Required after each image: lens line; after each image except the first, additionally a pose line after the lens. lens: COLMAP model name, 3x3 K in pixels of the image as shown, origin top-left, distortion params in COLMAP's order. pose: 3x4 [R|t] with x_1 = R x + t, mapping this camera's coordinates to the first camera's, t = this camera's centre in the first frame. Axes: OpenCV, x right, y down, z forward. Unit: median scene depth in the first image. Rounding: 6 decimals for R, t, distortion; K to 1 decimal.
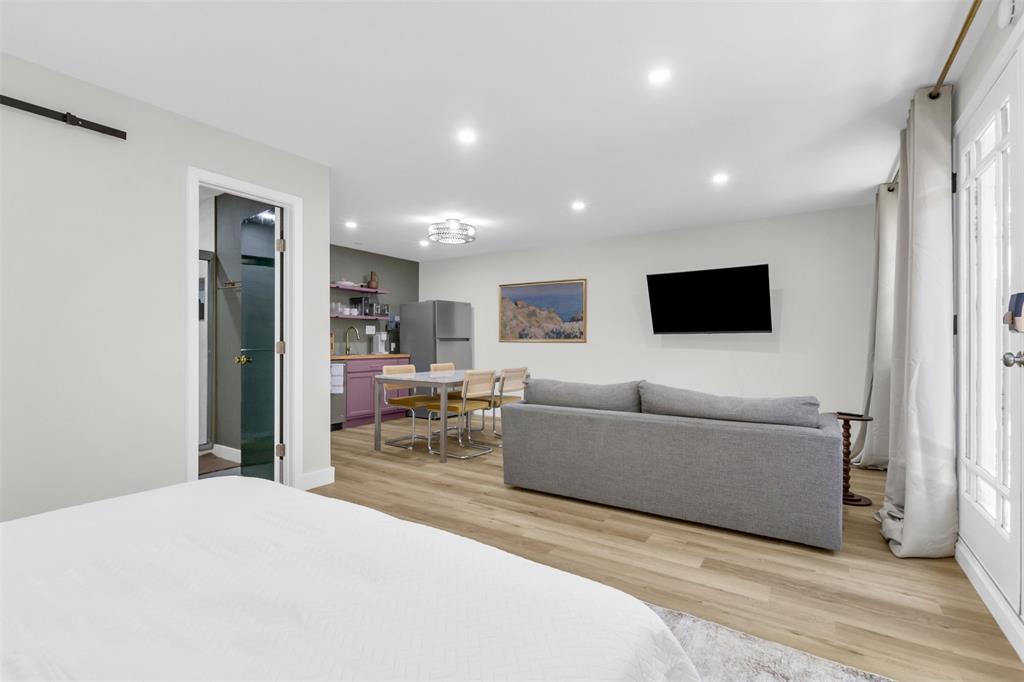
lens RADIAL K [[469.2, 0, 512.0], [0, 469.2, 341.0], [0, 0, 1]] dist [0.001973, -0.000603]
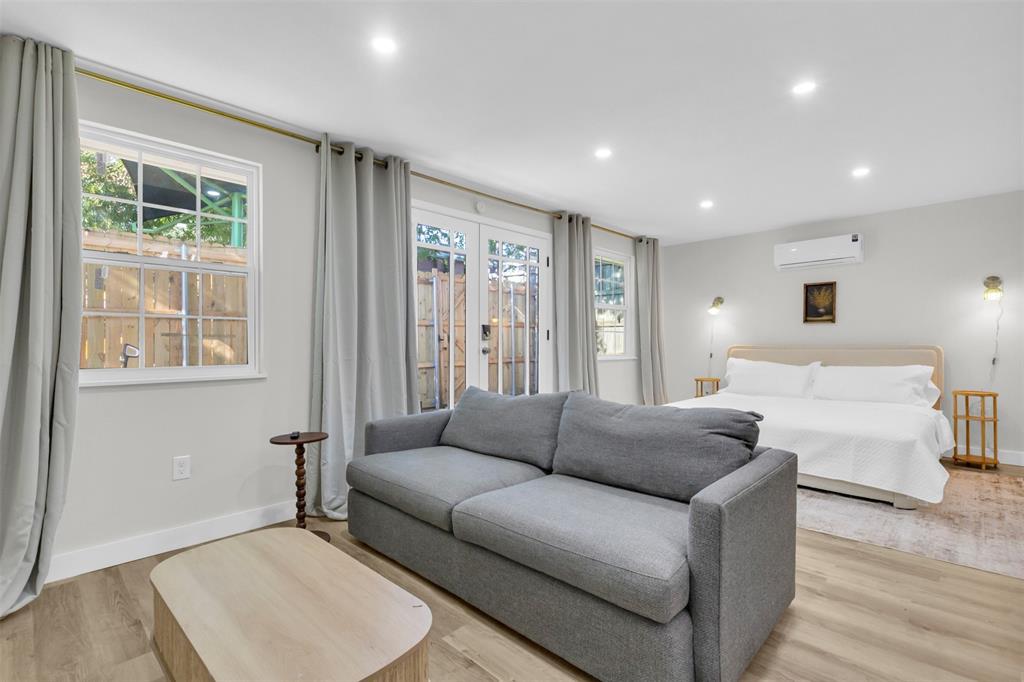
lens RADIAL K [[469.2, 0, 512.0], [0, 469.2, 341.0], [0, 0, 1]] dist [0.001973, -0.000603]
pose [[-0.979249, 0.003114, 0.202636, 0.104303], [0.001689, 0.999973, -0.007205, -0.000113], [-0.202653, -0.006714, -0.979228, 0.843594]]
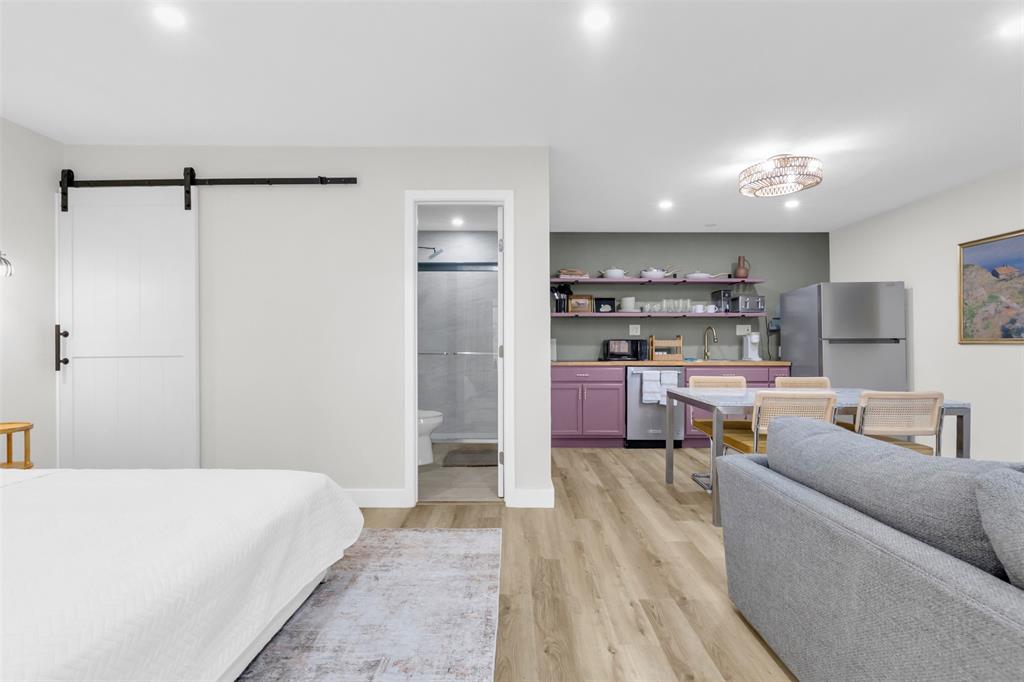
lens RADIAL K [[469.2, 0, 512.0], [0, 469.2, 341.0], [0, 0, 1]] dist [0.001973, -0.000603]
pose [[0.536718, -0.010276, -0.843699, 0.166037], [0.003555, 0.999944, -0.009918, 0.001557], [0.843754, 0.002324, 0.536725, 0.250668]]
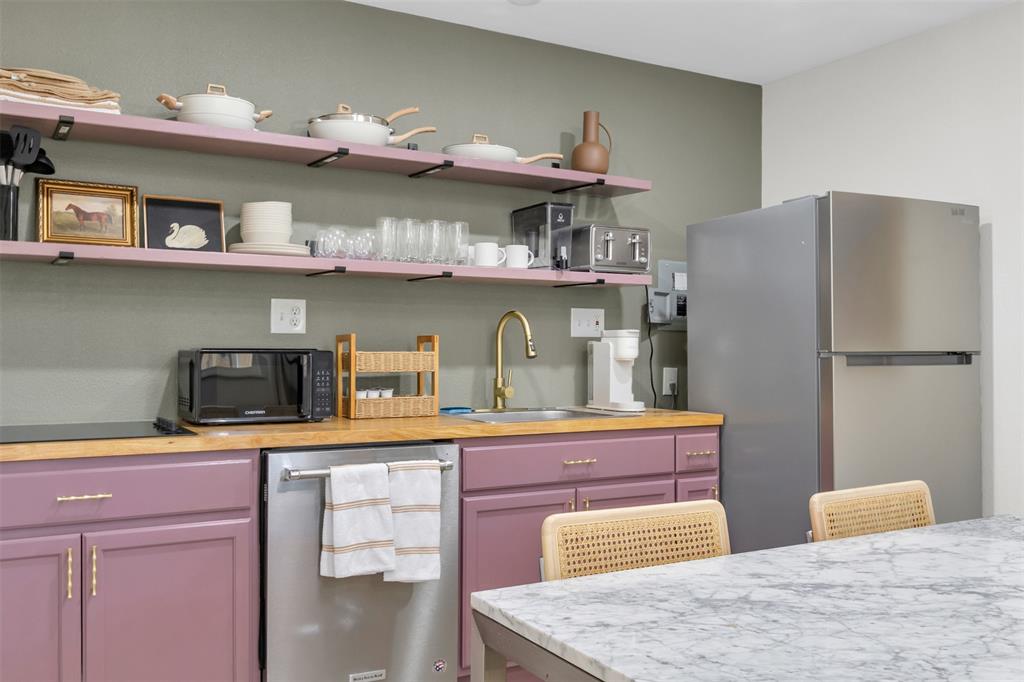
lens RADIAL K [[910.4, 0, 512.0], [0, 910.4, 341.0], [0, 0, 1]] dist [0.002597, 0.001804]
pose [[0.889749, -0.001522, -0.456449, -0.092984], [-0.000625, 0.999989, -0.004552, -0.010083], [0.456451, 0.004336, 0.889738, 0.505670]]
